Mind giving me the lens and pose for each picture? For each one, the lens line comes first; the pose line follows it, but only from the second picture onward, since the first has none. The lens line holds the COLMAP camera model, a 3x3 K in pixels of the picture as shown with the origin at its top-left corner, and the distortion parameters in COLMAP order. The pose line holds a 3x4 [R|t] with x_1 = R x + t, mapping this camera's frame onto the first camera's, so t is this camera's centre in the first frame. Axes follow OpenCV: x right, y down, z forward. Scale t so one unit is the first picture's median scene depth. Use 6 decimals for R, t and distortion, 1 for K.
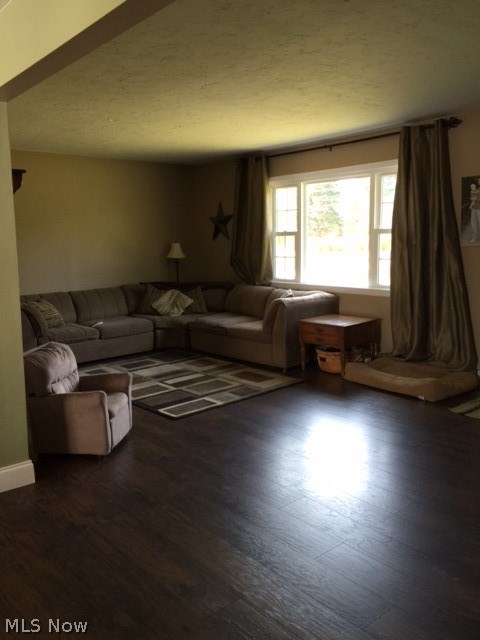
lens RADIAL K [[539.8, 0, 240.3], [0, 539.8, 310.3], [0, 0, 1]] dist [0.060576, -0.098355]
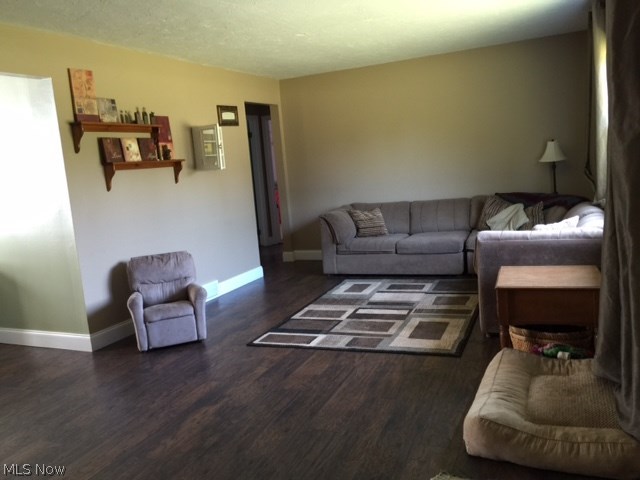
lens RADIAL K [[539.8, 0, 320.0], [0, 539.8, 240.0], [0, 0, 1]] dist [0.060576, -0.098355]
pose [[0.451153, 0.111004, -0.885516, 0.545682], [-0.043606, 0.993791, 0.102360, -0.065578], [0.891381, -0.007566, 0.453192, 0.463060]]
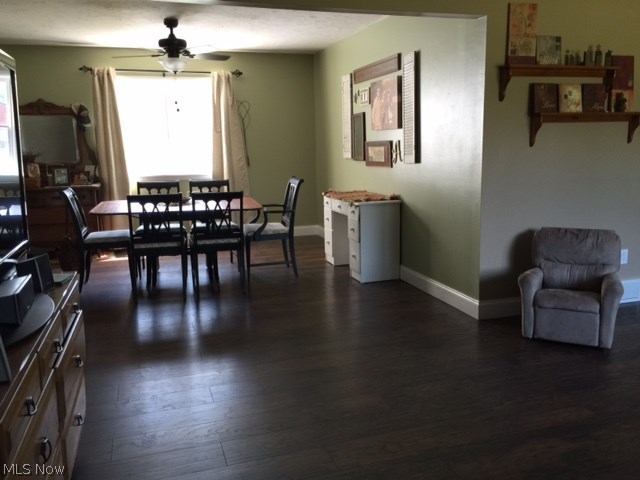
lens RADIAL K [[539.8, 0, 320.0], [0, 539.8, 240.0], [0, 0, 1]] dist [0.060576, -0.098355]
pose [[-0.378977, 0.187069, -0.906301, 0.444411], [-0.089232, 0.967404, 0.236994, -0.066638], [0.921094, 0.170687, -0.349931, 0.559447]]
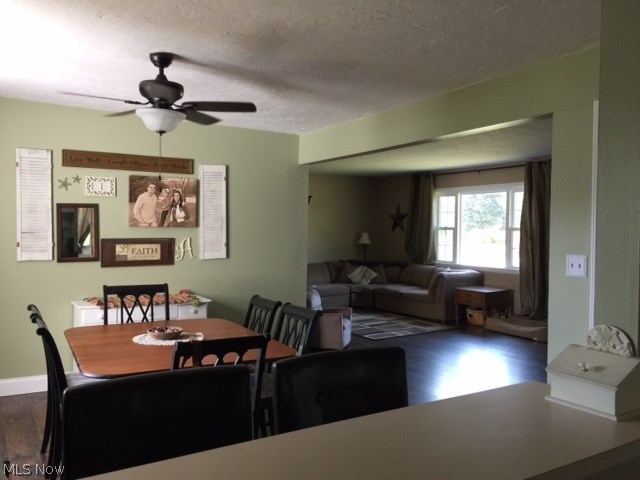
lens RADIAL K [[539.8, 0, 320.0], [0, 539.8, 240.0], [0, 0, 1]] dist [0.060576, -0.098355]
pose [[0.988535, 0.029706, -0.148038, -0.034991], [-0.045543, 0.993454, -0.104762, 0.055267], [0.143957, 0.110303, 0.983417, -0.472234]]
